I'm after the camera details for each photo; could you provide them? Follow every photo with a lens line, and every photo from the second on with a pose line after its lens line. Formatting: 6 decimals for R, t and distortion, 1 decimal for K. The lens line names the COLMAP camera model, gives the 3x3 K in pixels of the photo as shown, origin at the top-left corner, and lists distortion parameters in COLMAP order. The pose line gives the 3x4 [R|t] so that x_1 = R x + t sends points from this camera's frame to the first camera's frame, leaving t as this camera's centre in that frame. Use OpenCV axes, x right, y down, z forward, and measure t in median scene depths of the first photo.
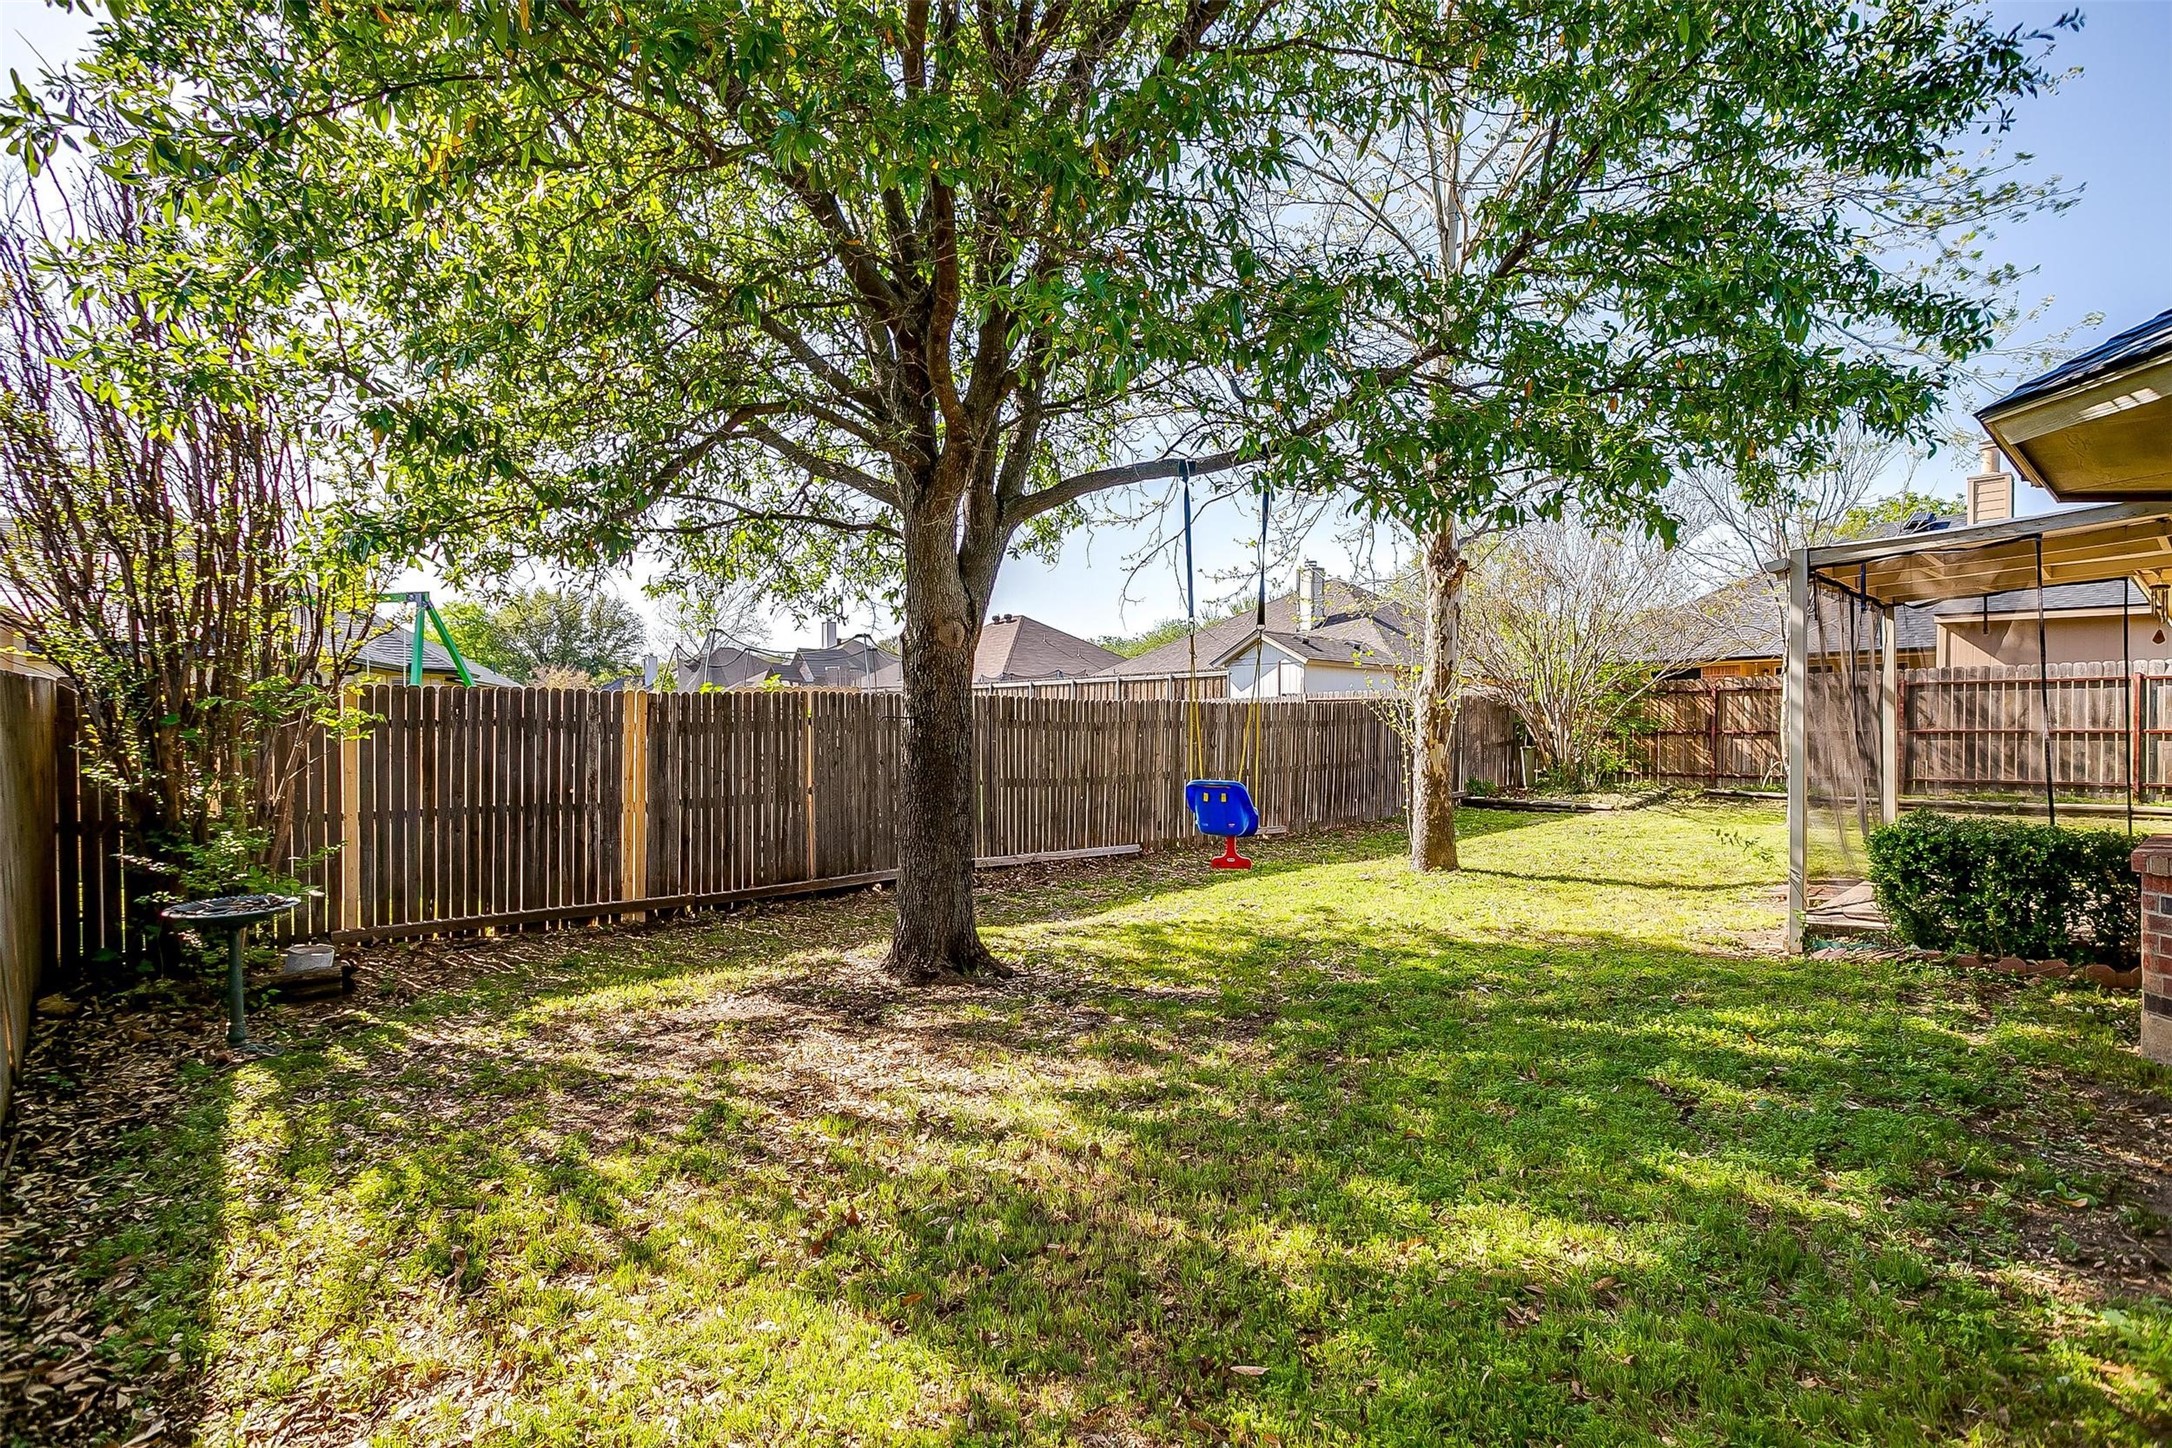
lens RADIAL K [[1056.0, 0, 1086.3], [0, 1056.0, 731.0], [0, 0, 1]] dist [-0.052878, 0.027401]
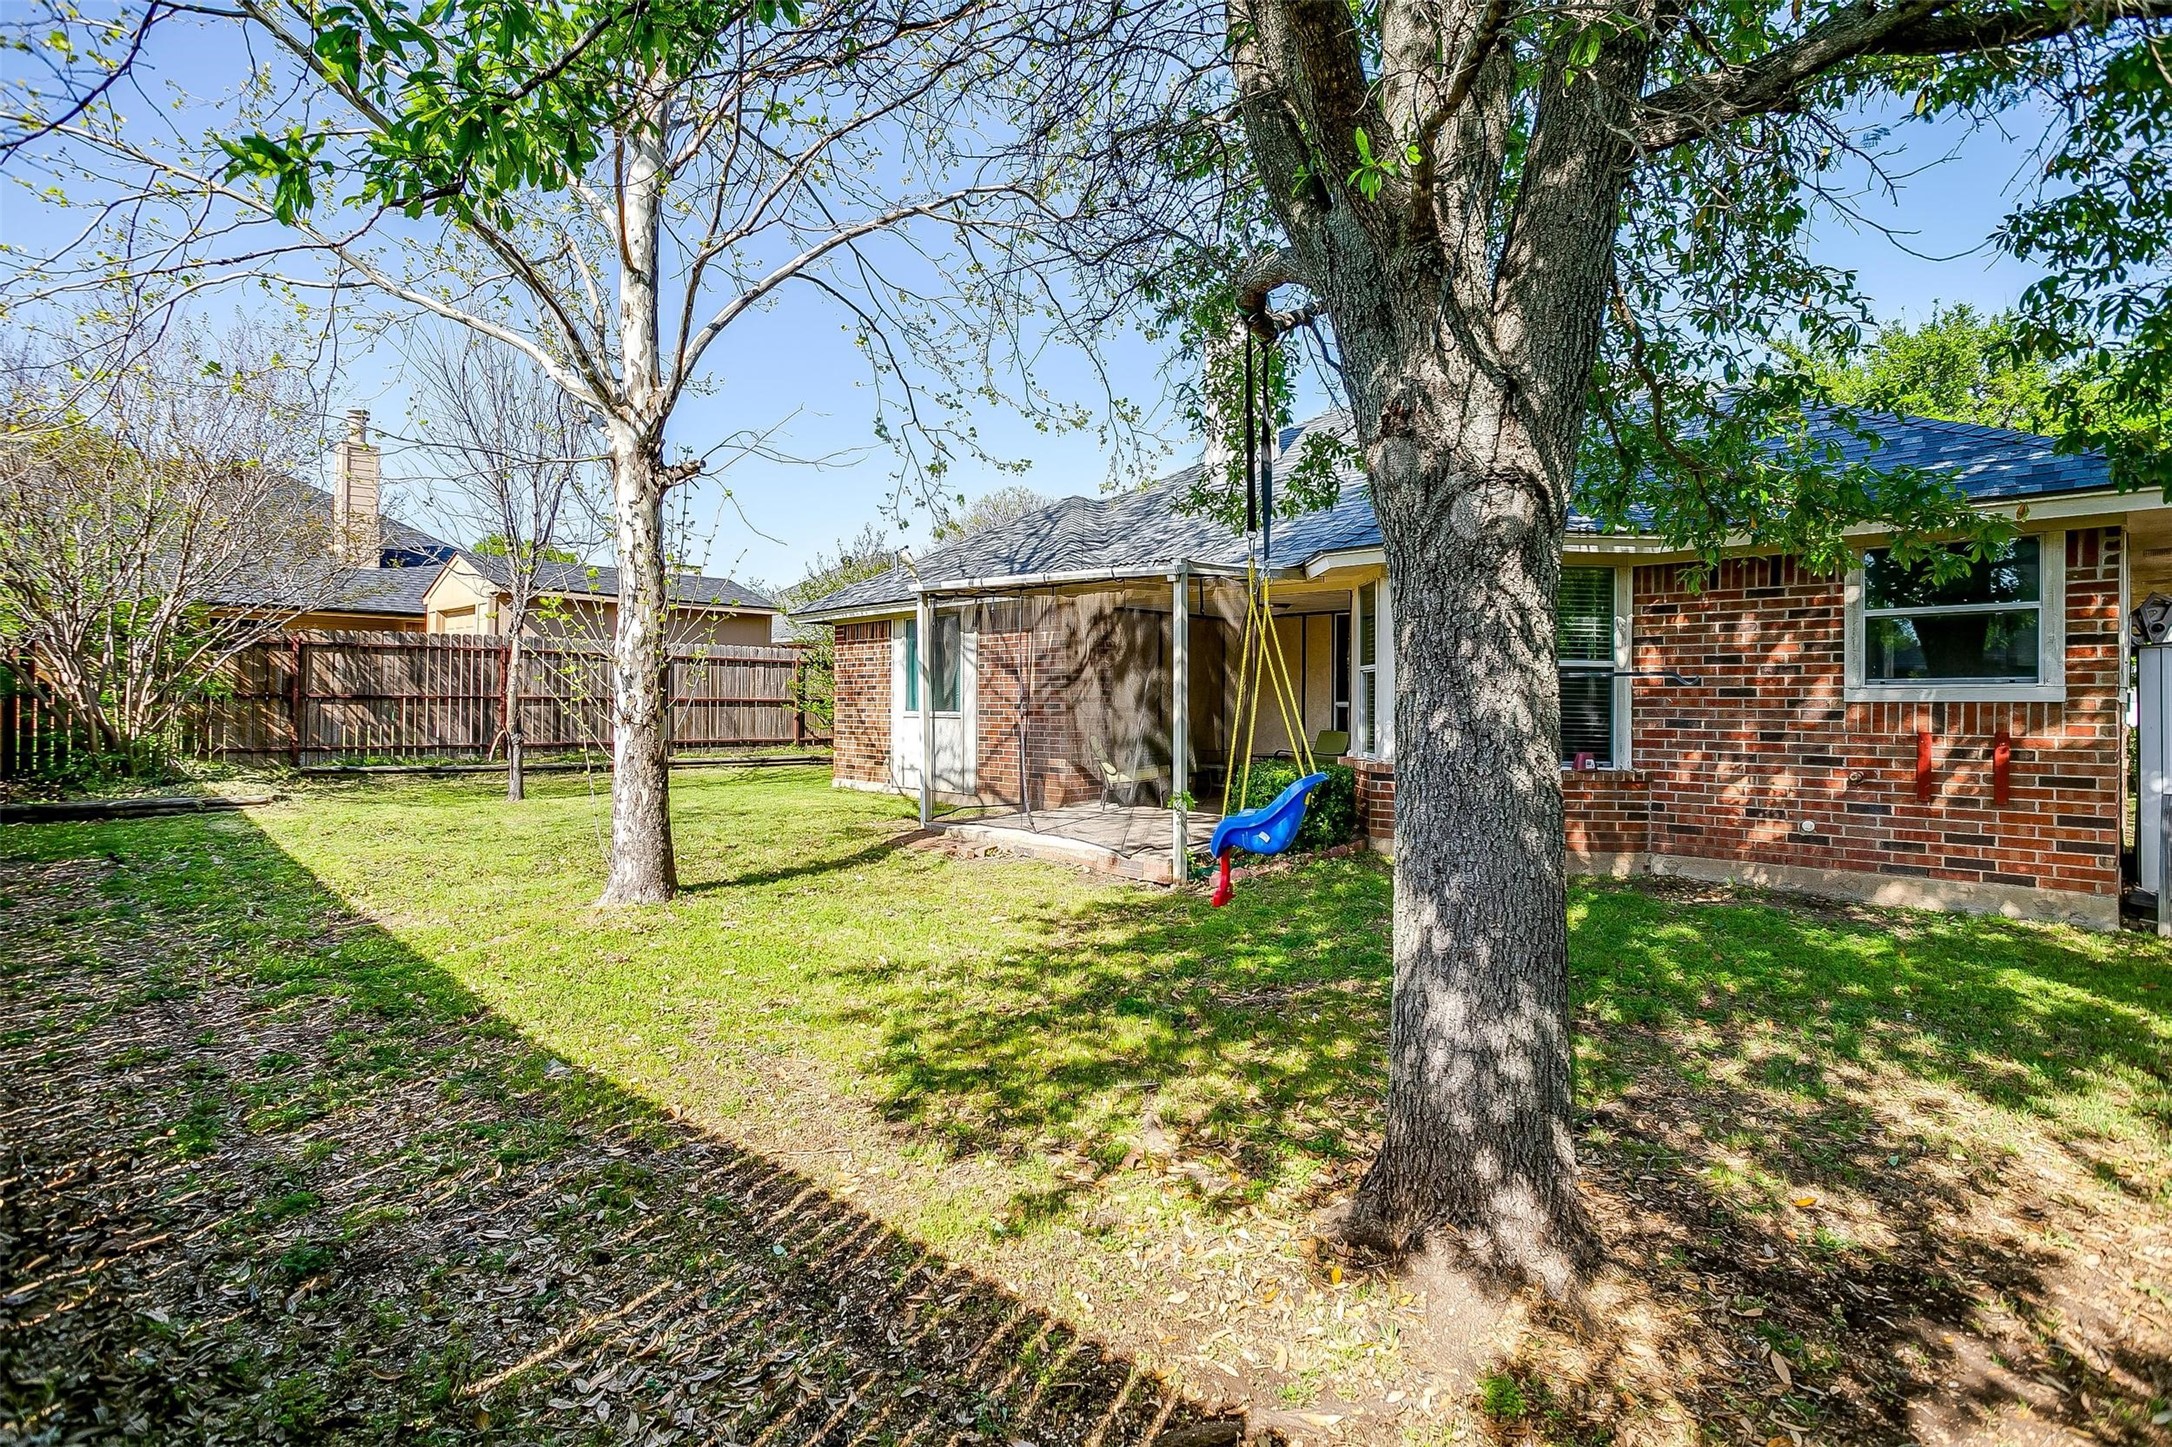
lens RADIAL K [[1056.0, 0, 1051.0], [0, 1056.0, 708.8], [0, 0, 1]] dist [-0.052878, 0.027401]
pose [[-0.032734, -0.004296, 0.999455, -0.247485], [-0.012779, 0.999911, 0.003880, 0.000936], [-0.999382, -0.012645, -0.032786, 0.512217]]
